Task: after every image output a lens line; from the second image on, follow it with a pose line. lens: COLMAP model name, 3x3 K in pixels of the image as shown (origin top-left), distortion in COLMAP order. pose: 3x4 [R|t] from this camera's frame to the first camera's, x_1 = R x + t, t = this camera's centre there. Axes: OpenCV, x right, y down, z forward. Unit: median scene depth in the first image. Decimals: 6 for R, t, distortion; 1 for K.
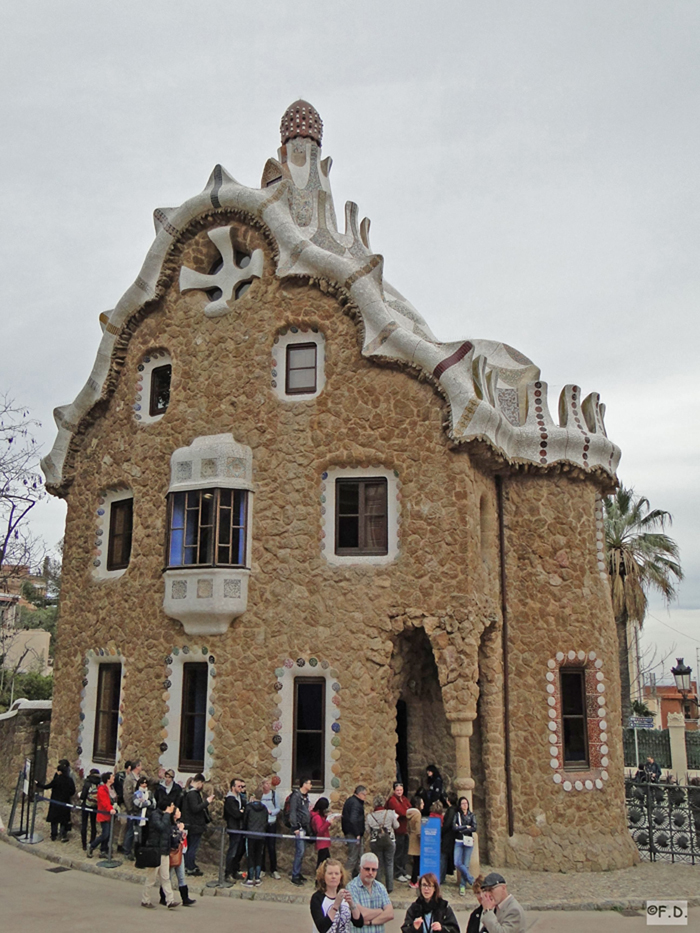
lens RADIAL K [[891.1, 0, 350.0], [0, 891.1, 466.5], [0, 0, 1]] dist [0.014533, -0.008918]
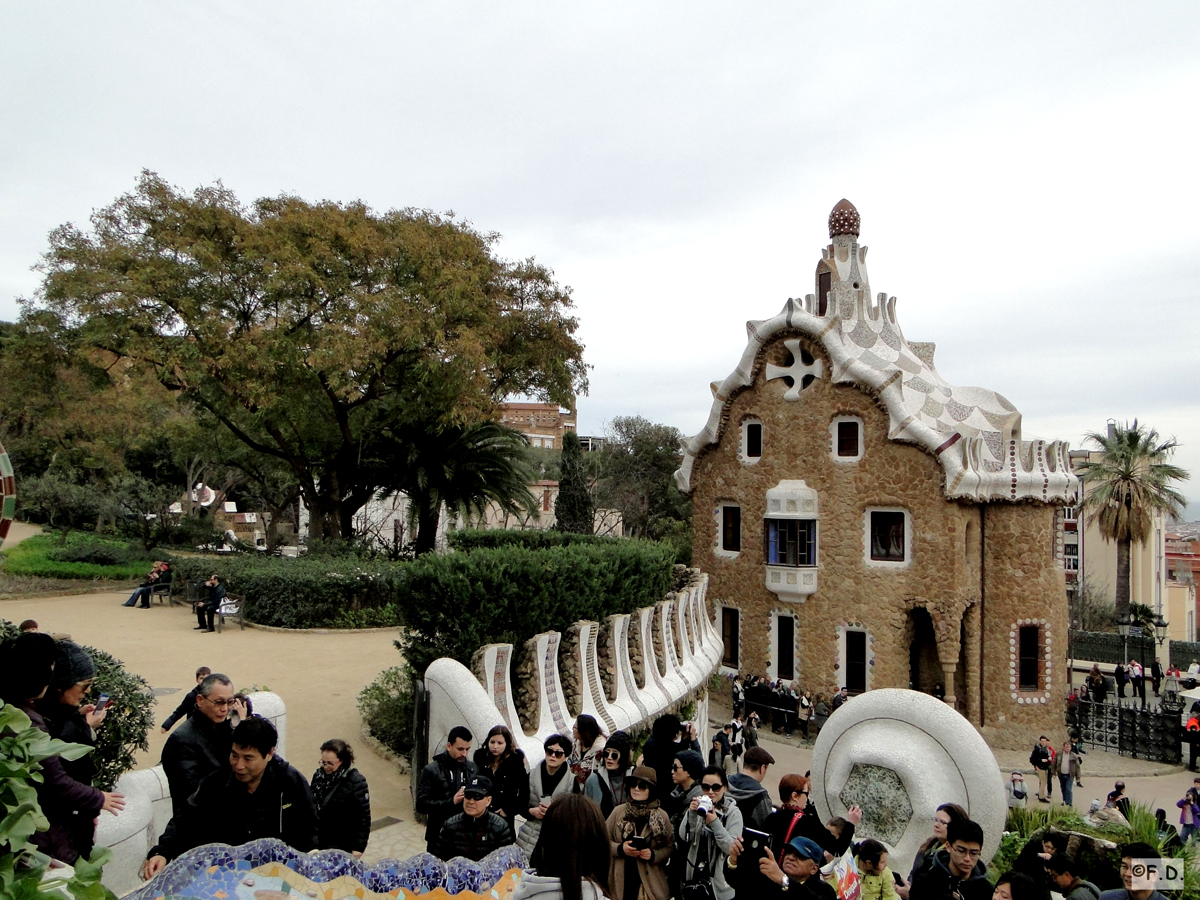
lens RADIAL K [[1036.0, 0, 600.0], [0, 1036.0, 450.0], [0, 0, 1]] dist [0.027059, -0.001285]
pose [[0.963636, 0.000206, -0.267218, 0.013042], [0.053544, 0.979570, 0.193845, -0.483581], [0.261798, -0.201104, 0.943938, -0.872434]]
